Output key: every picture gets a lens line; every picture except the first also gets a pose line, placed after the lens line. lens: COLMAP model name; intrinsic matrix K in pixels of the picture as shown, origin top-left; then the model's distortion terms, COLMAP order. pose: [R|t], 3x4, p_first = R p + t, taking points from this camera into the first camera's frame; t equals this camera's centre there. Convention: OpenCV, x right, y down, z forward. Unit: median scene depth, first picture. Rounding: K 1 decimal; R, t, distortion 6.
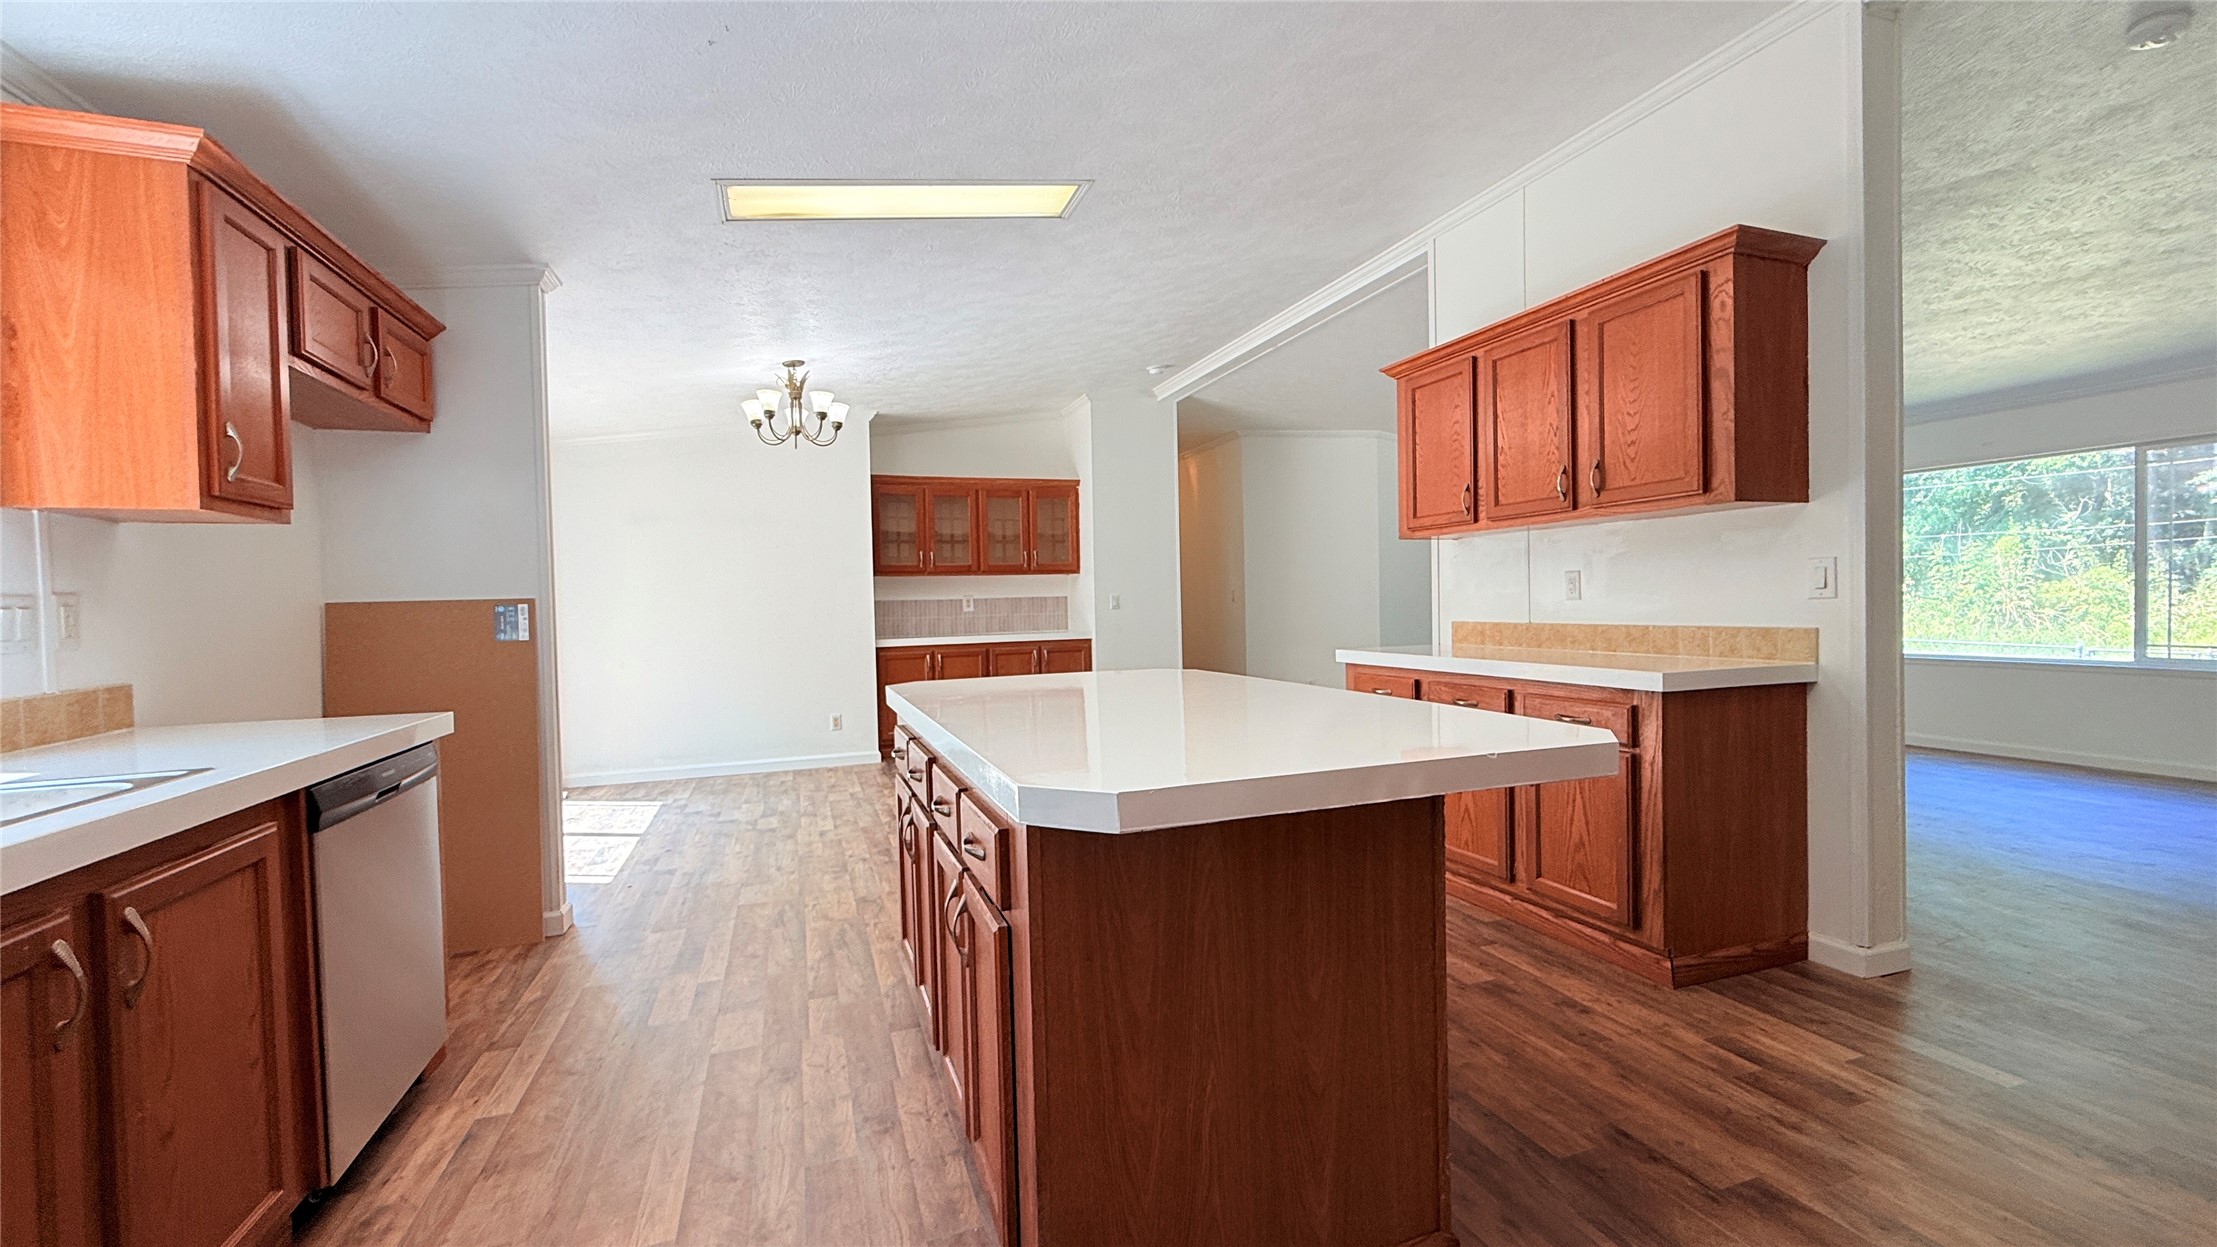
lens RADIAL K [[884.3, 0, 1099.5], [0, 884.3, 619.1], [0, 0, 1]] dist [0.001272, -0.000188]
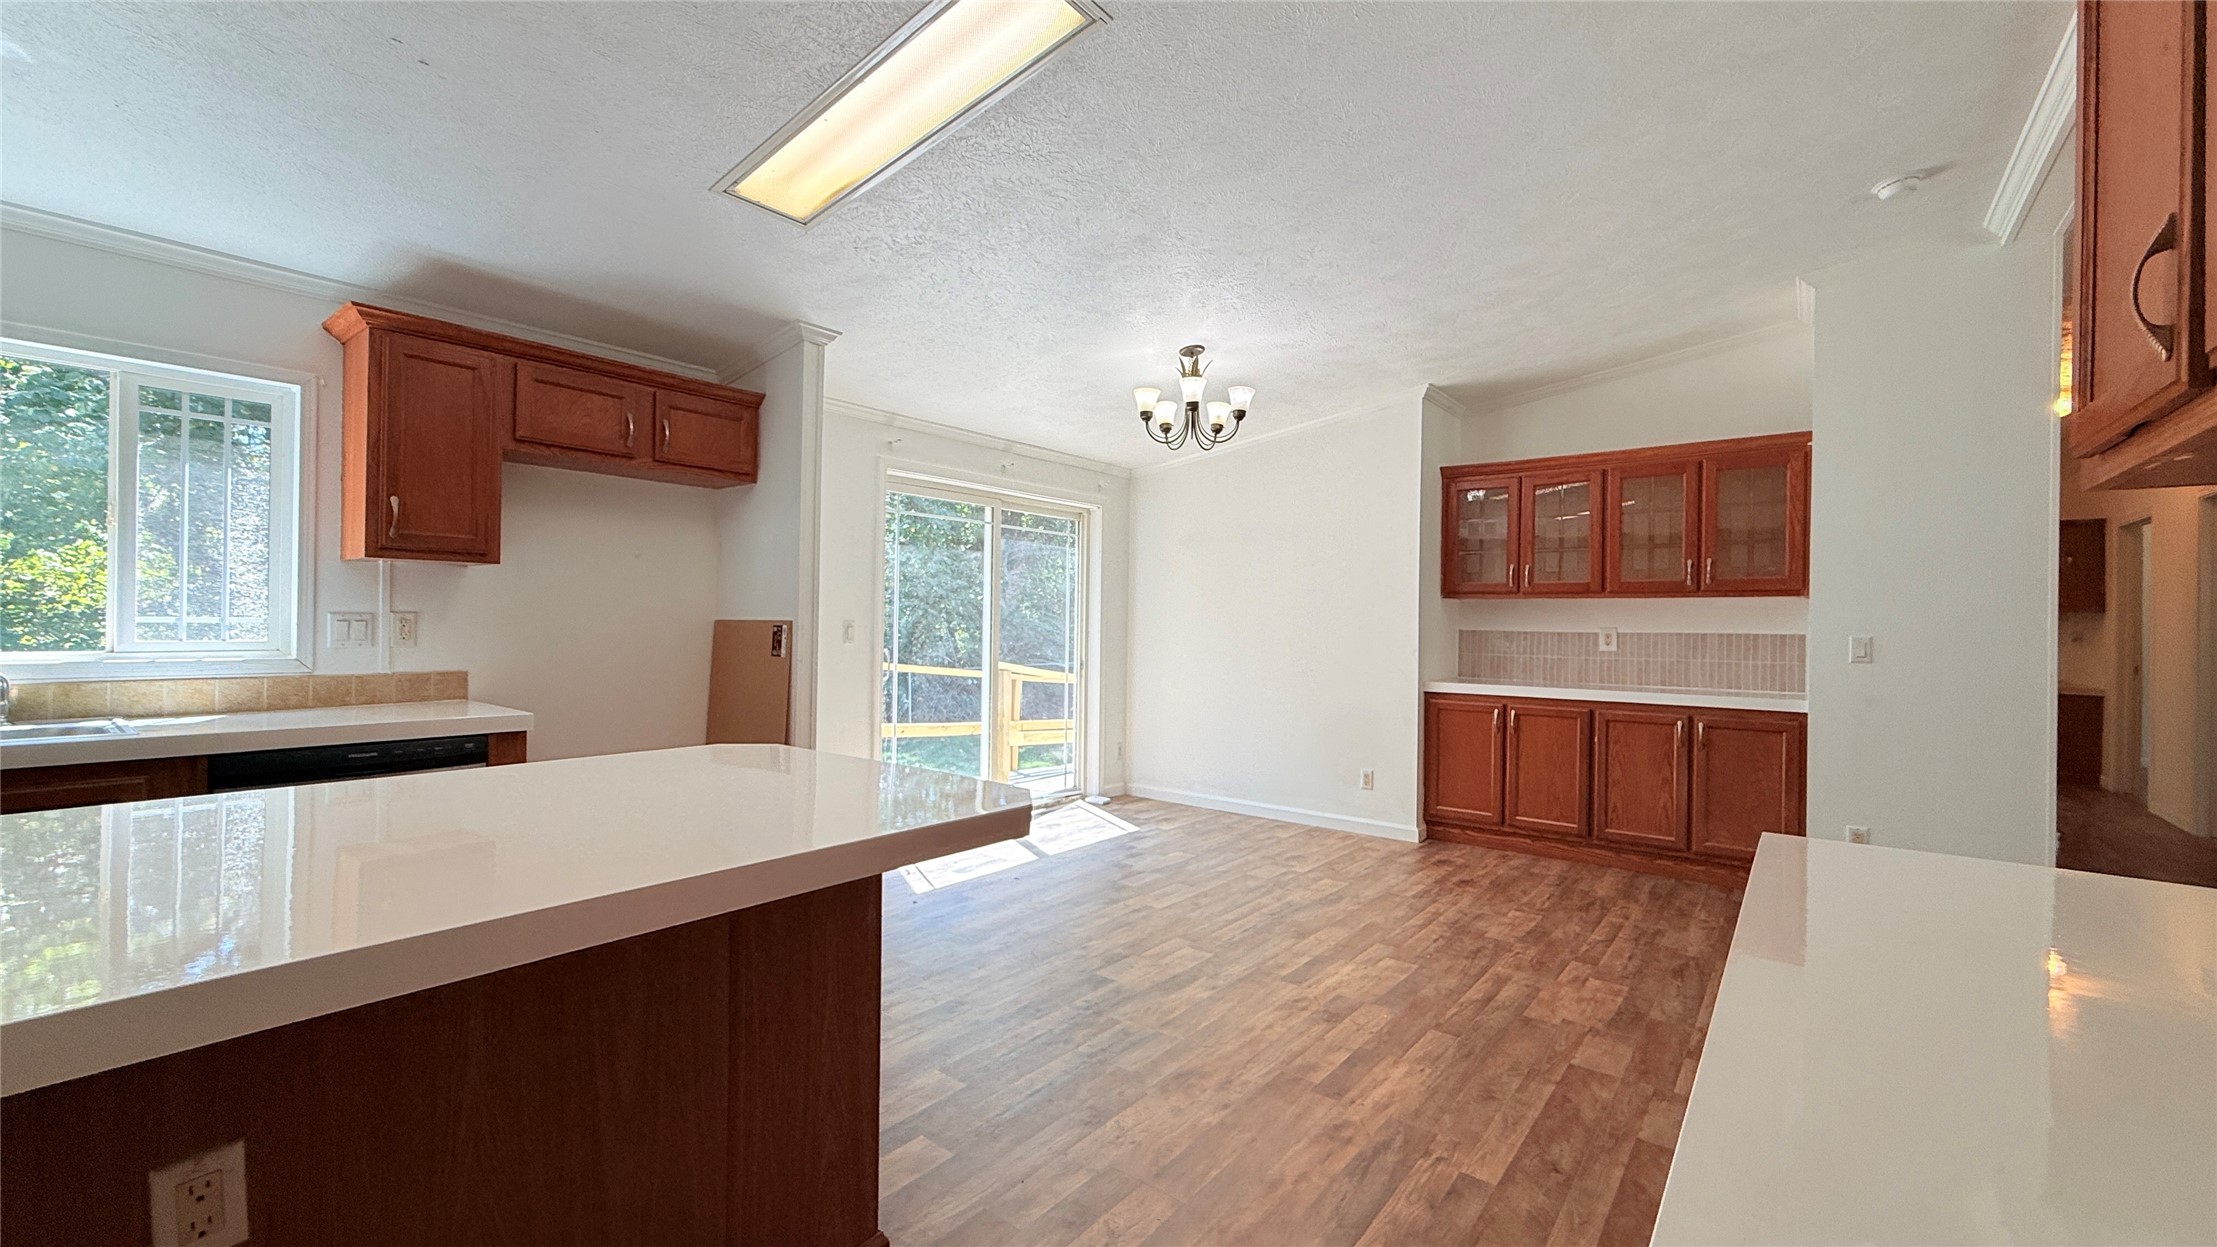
lens RADIAL K [[884.3, 0, 1100.6], [0, 884.3, 621.5], [0, 0, 1]] dist [0.001272, -0.000188]
pose [[0.525290, 0.030024, -0.850393, 0.244171], [-0.042864, 0.999042, 0.008795, -0.022637], [0.849843, 0.031831, 0.526074, 0.347832]]
